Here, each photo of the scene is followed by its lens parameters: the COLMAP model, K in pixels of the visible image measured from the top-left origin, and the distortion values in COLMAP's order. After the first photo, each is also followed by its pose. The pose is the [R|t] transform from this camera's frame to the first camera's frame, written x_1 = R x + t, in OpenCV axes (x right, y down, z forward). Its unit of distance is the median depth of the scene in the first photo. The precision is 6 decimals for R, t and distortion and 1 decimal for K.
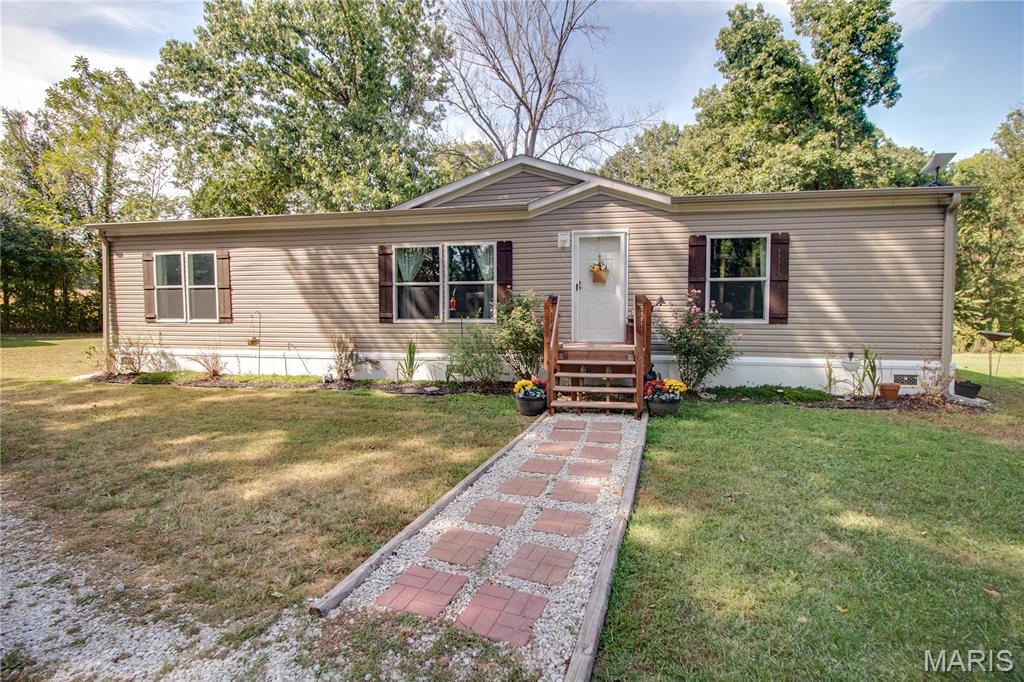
lens RADIAL K [[471.5, 0, 515.9], [0, 471.5, 335.3], [0, 0, 1]] dist [-0.014202, -0.004076]
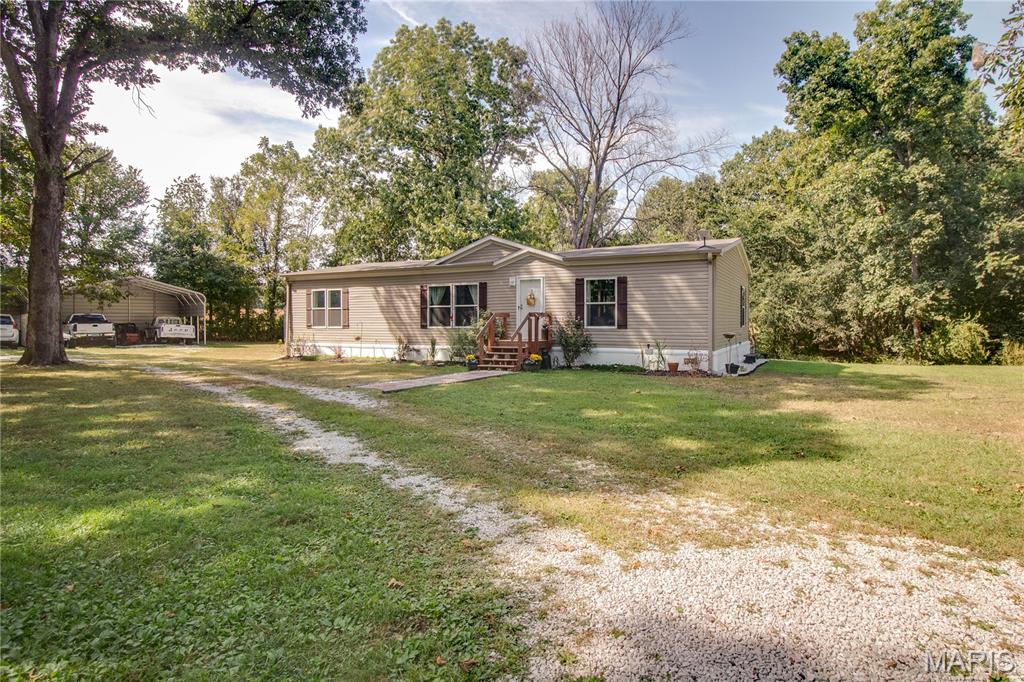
lens RADIAL K [[556.2, 0, 511.7], [0, 556.2, 336.7], [0, 0, 1]] dist [0.000456, 0.000528]
pose [[0.956241, 0.008889, -0.292446, 0.592689], [-0.021557, 0.998962, -0.040121, 0.073712], [0.291786, 0.044670, 0.955440, -0.819725]]
